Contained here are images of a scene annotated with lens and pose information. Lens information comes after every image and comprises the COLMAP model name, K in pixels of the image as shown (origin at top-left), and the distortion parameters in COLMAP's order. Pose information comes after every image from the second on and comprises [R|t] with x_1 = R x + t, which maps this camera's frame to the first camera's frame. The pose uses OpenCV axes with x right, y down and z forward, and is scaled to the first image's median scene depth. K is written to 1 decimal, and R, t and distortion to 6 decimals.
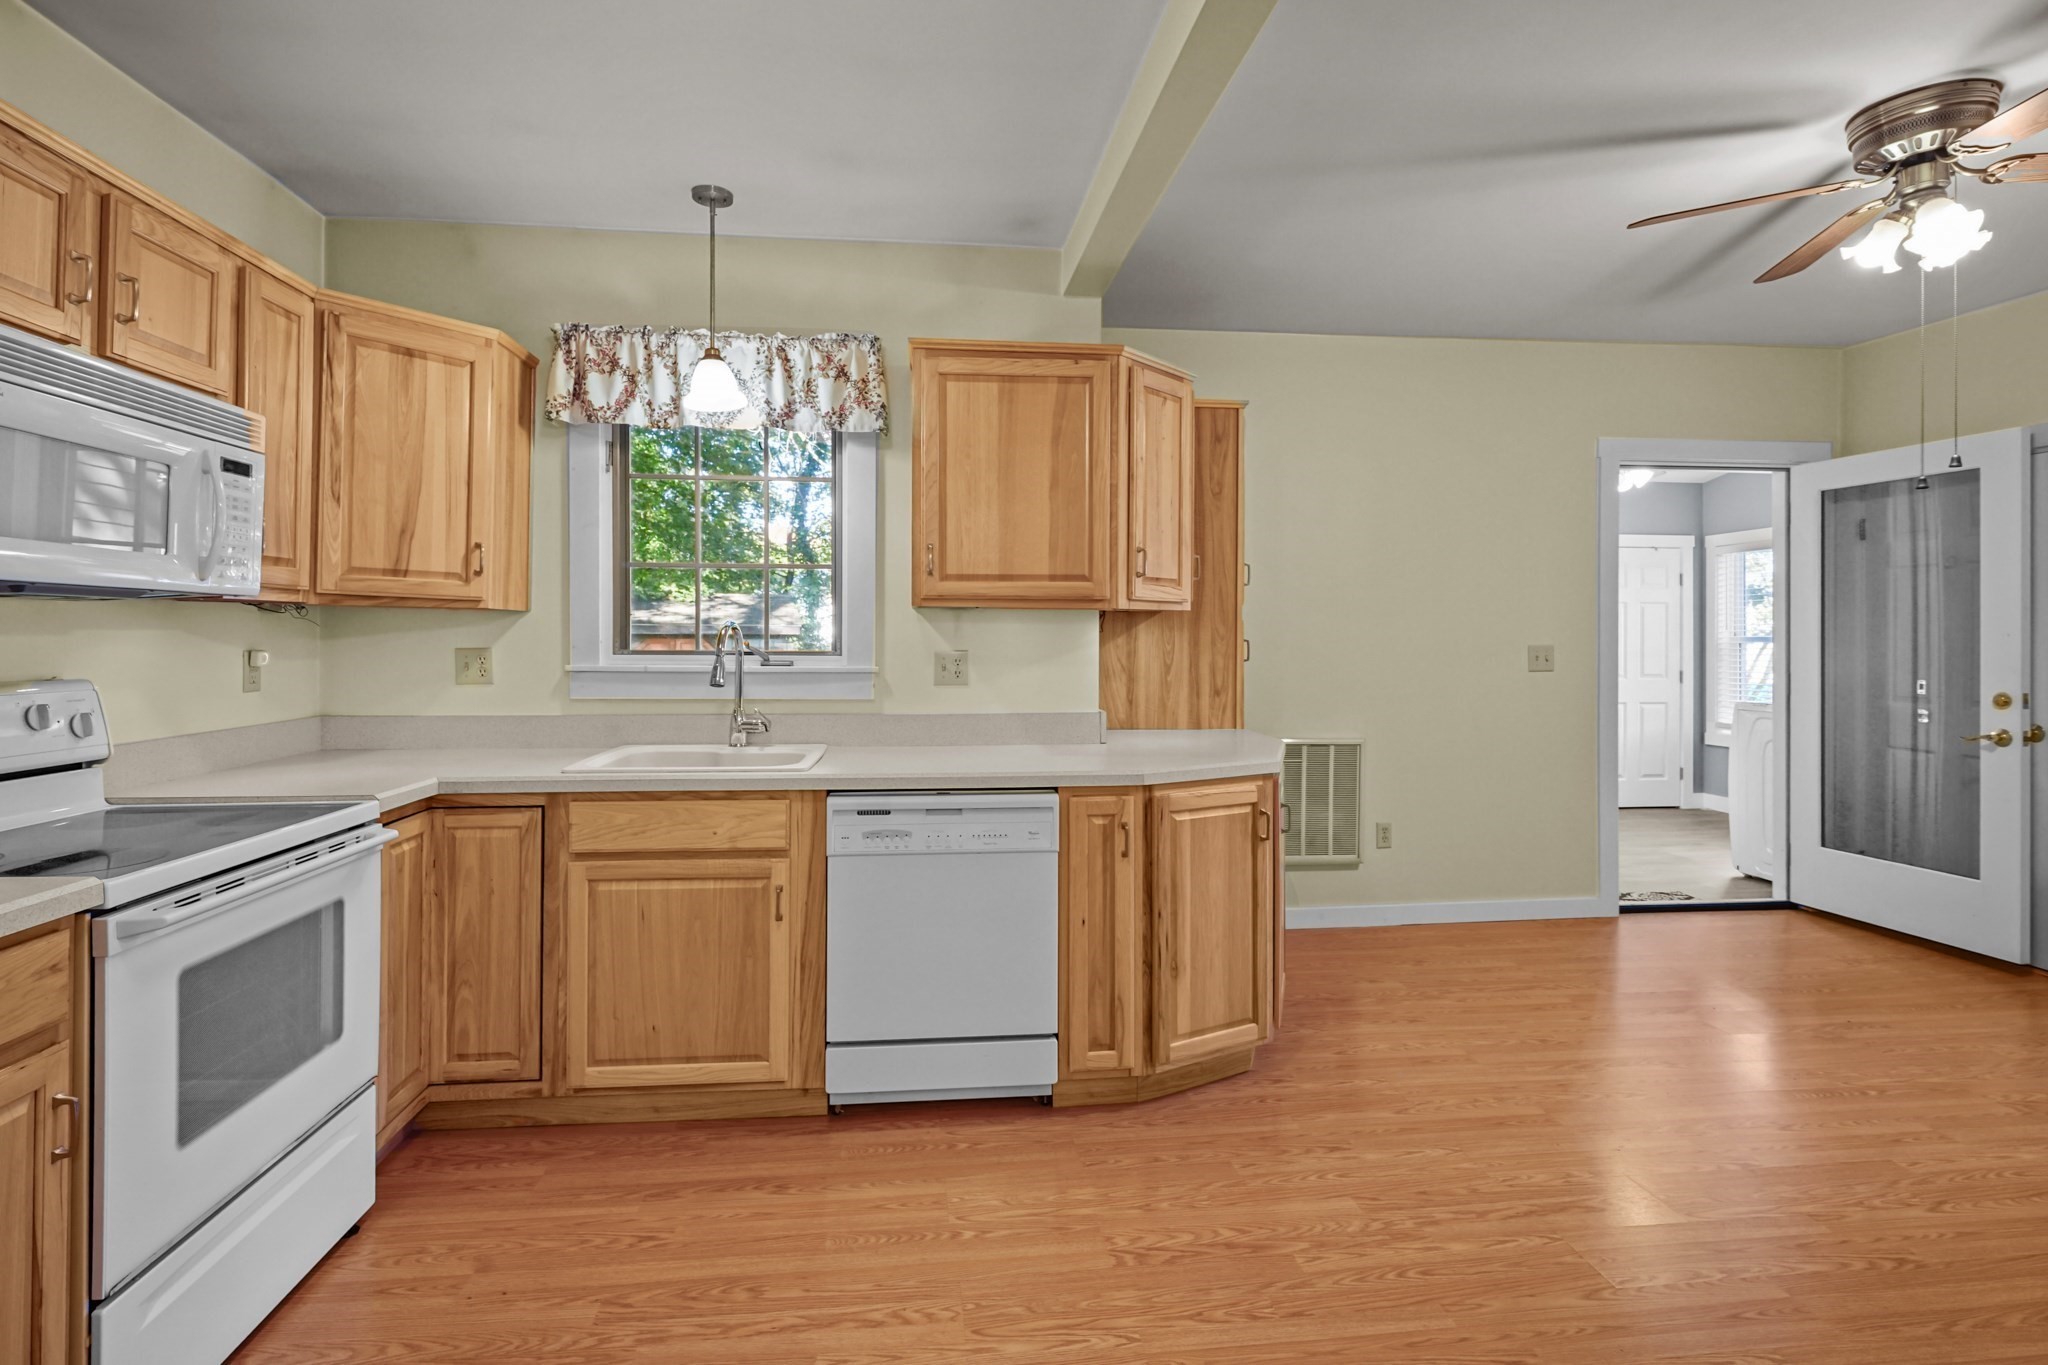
lens RADIAL K [[999.6, 0, 1021.7], [0, 999.6, 638.6], [0, 0, 1]] dist [0.001646, -0.000020]
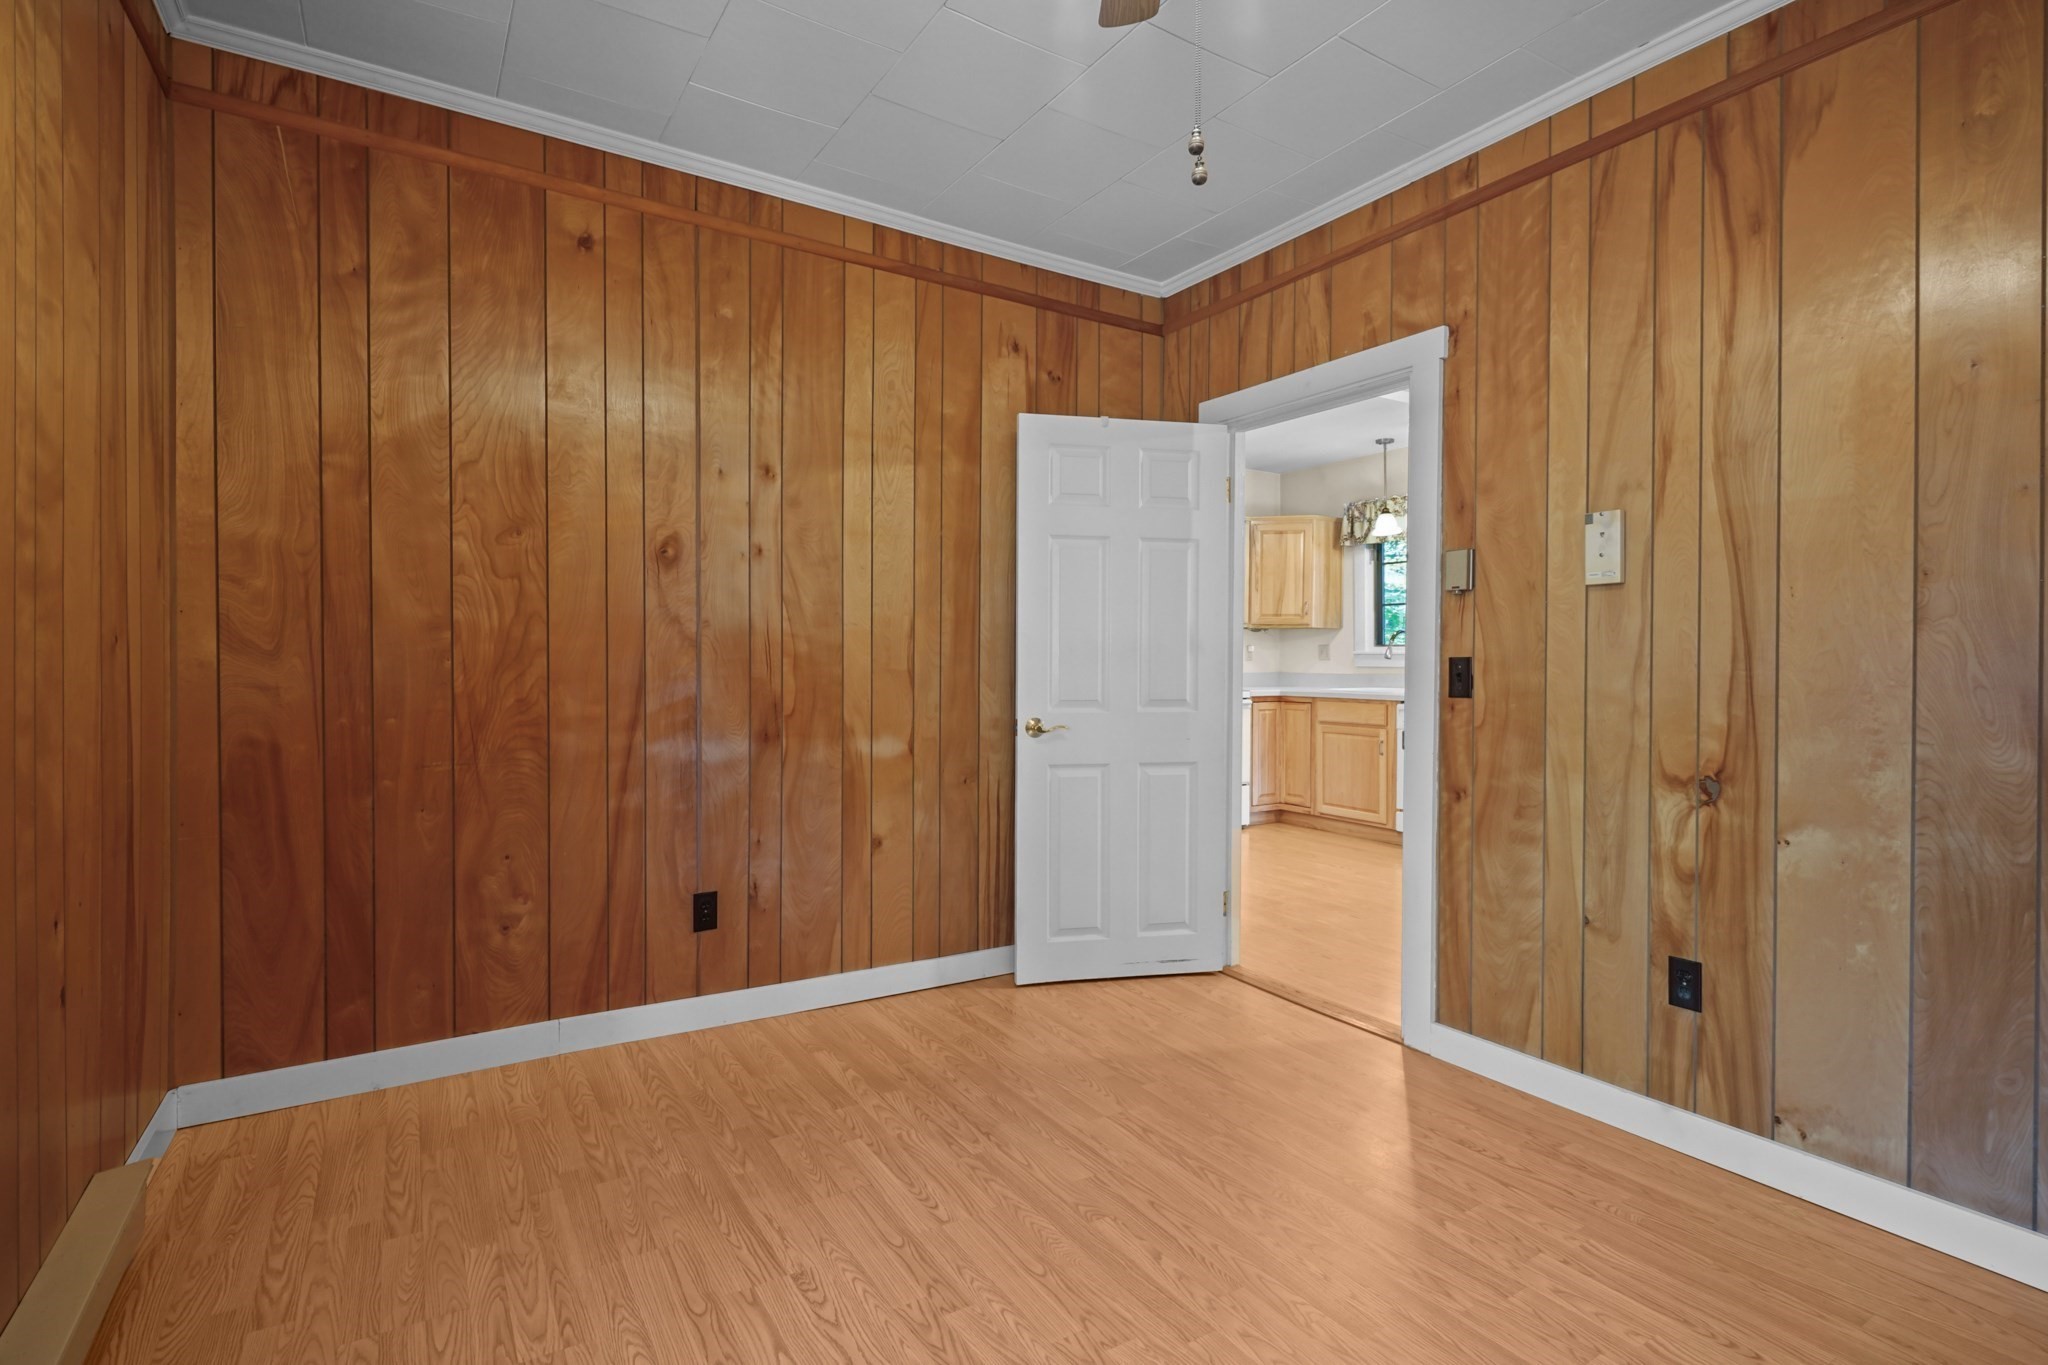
lens RADIAL K [[984.0, 0, 1022.9], [0, 984.0, 670.9], [0, 0, 1]] dist [-0.001481, -0.000390]
pose [[0.428561, 0.007299, -0.903483, 1.408128], [-0.000578, 0.999969, 0.007804, 0.060758], [0.903513, -0.002823, 0.428552, -0.720066]]
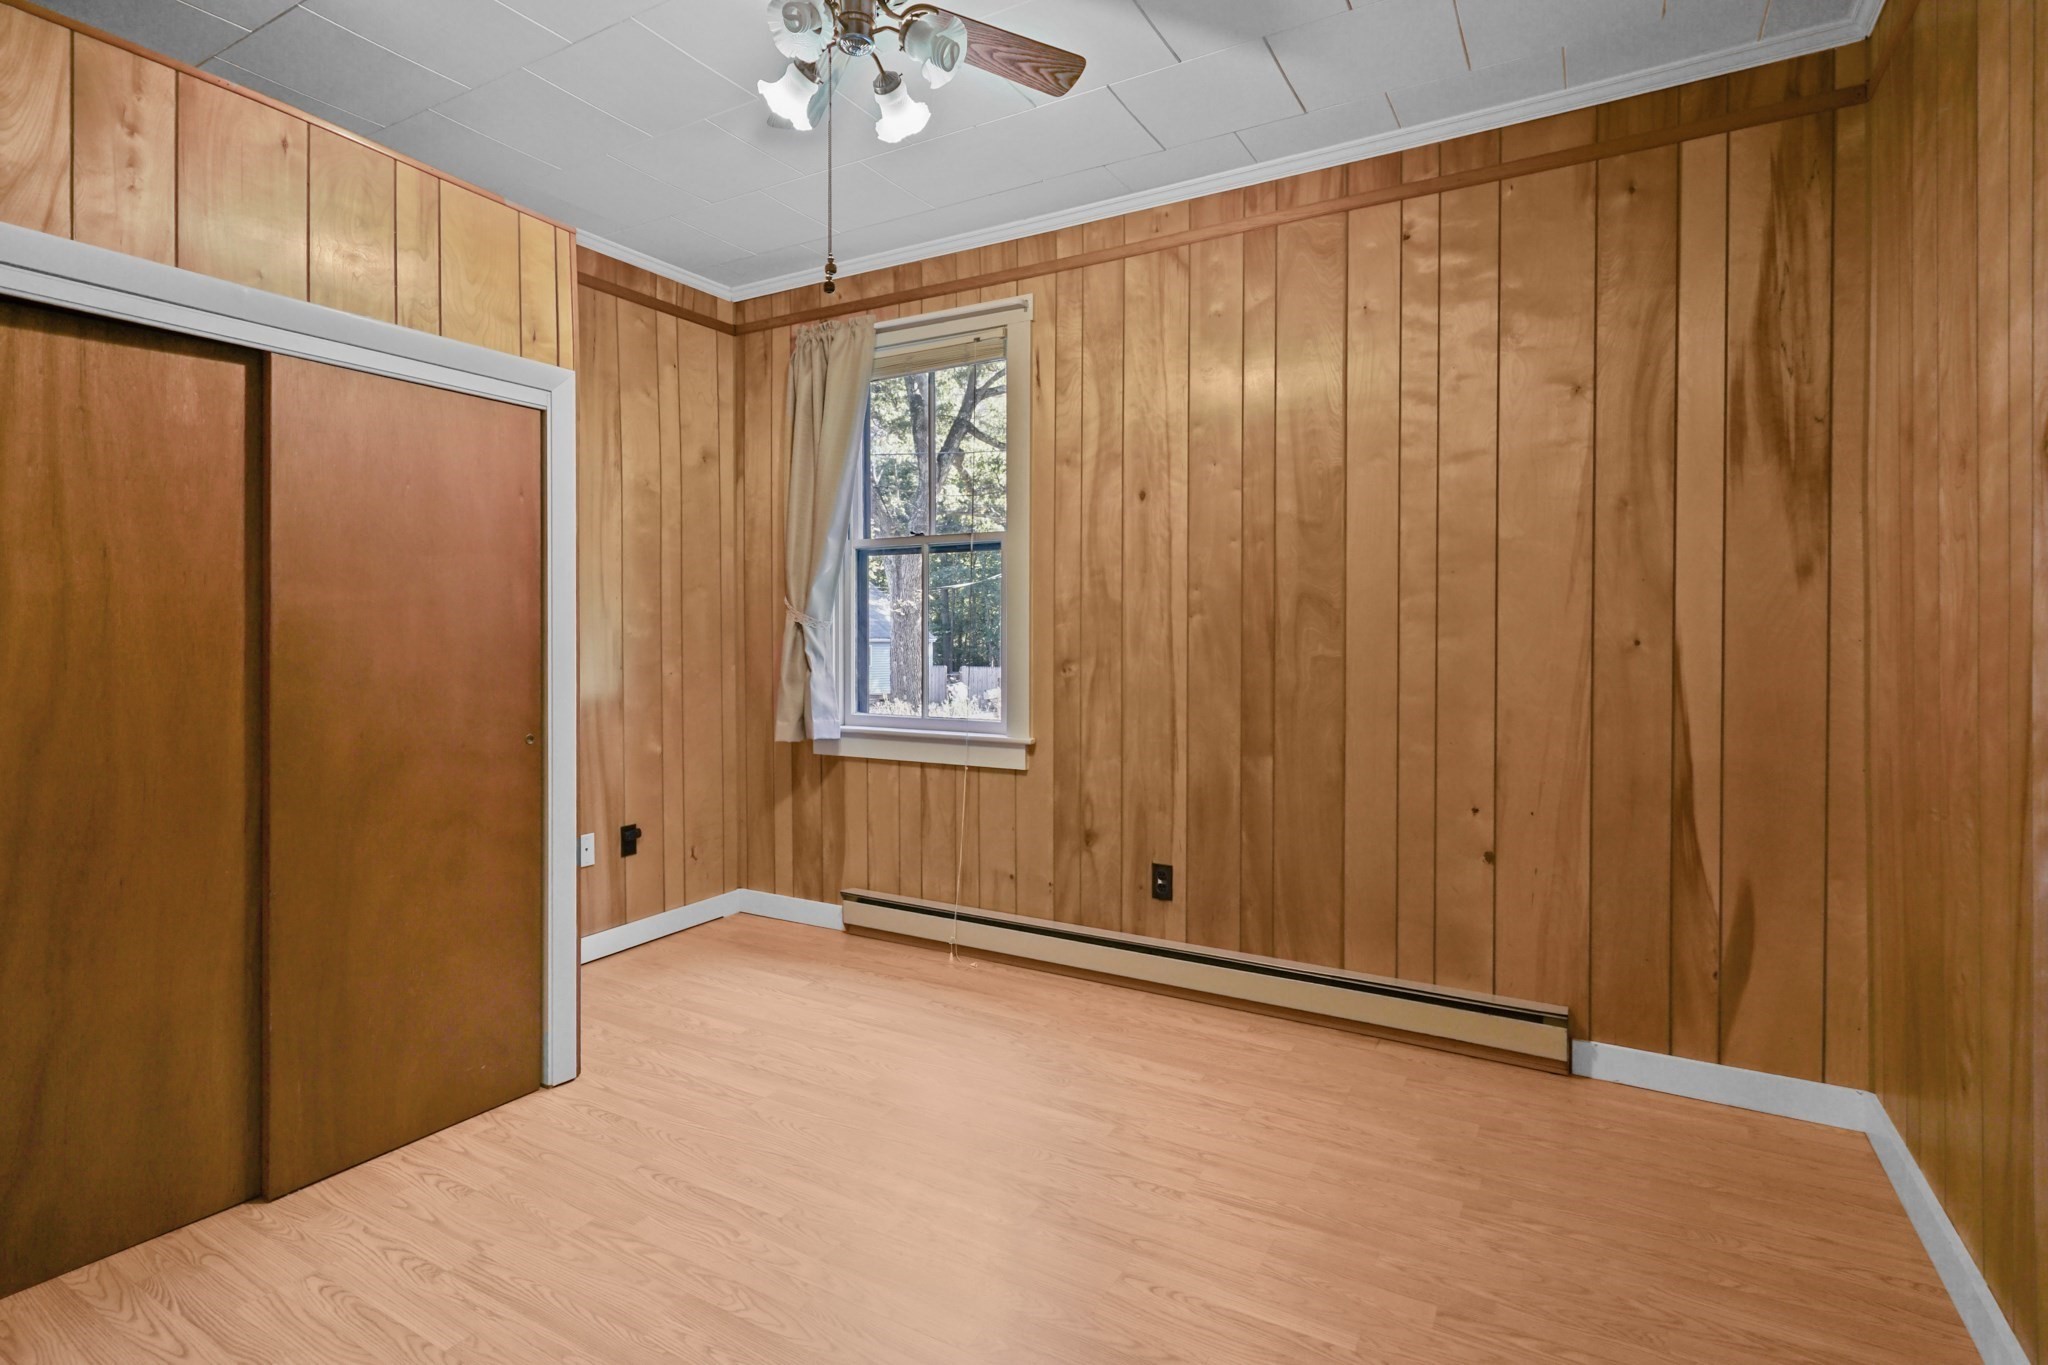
lens RADIAL K [[999.6, 0, 1021.7], [0, 999.6, 638.6], [0, 0, 1]] dist [0.001646, -0.000020]
pose [[-0.801003, -0.003865, 0.598648, 0.418532], [-0.003580, 0.999992, 0.001665, 0.041087], [-0.598650, -0.000810, -0.801010, 0.091996]]
